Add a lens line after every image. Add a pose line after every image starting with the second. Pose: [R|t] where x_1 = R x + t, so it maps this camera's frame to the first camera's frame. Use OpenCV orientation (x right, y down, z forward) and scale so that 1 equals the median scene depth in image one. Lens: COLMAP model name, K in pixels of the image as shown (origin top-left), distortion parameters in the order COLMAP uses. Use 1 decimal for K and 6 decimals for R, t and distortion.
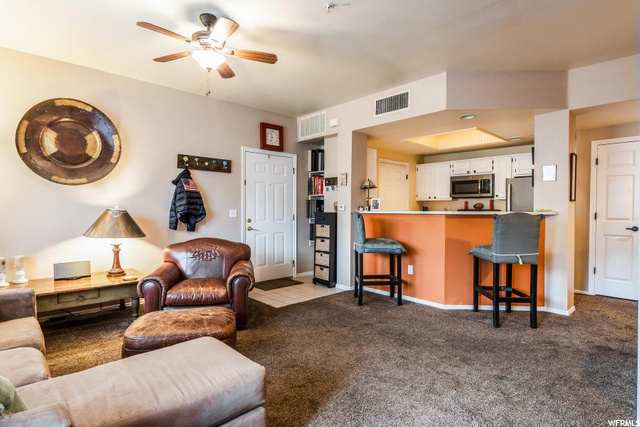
lens RADIAL K [[330.7, 0, 320.0], [0, 330.7, 213.5], [0, 0, 1]] dist [0.002409, 0.000208]
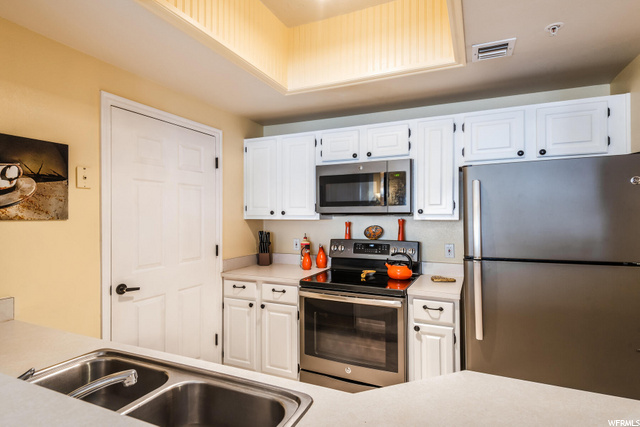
lens RADIAL K [[324.1, 0, 310.3], [0, 324.1, 207.3], [0, 0, 1]] dist [-0.003612, -0.001251]
pose [[0.923234, 0.002440, 0.384232, 0.227519], [0.011516, 0.999355, -0.034017, -0.042817], [-0.384067, 0.035830, 0.922610, 0.621623]]
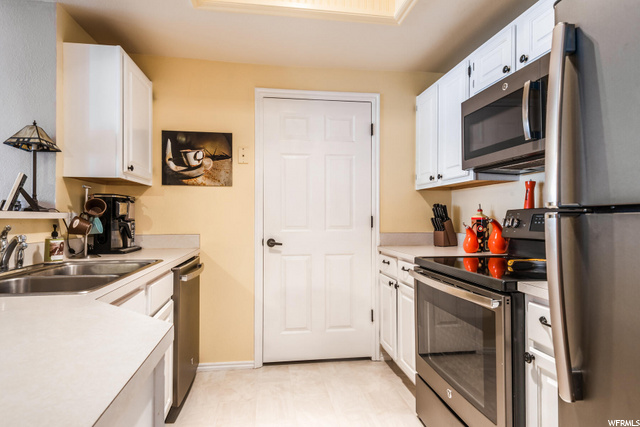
lens RADIAL K [[330.7, 0, 320.0], [0, 330.7, 213.5], [0, 0, 1]] dist [0.002409, 0.000208]
pose [[0.838132, -0.006990, -0.545423, 0.452683], [-0.005673, 0.999752, -0.021529, -0.002384], [0.545438, 0.021138, 0.837885, 0.682708]]
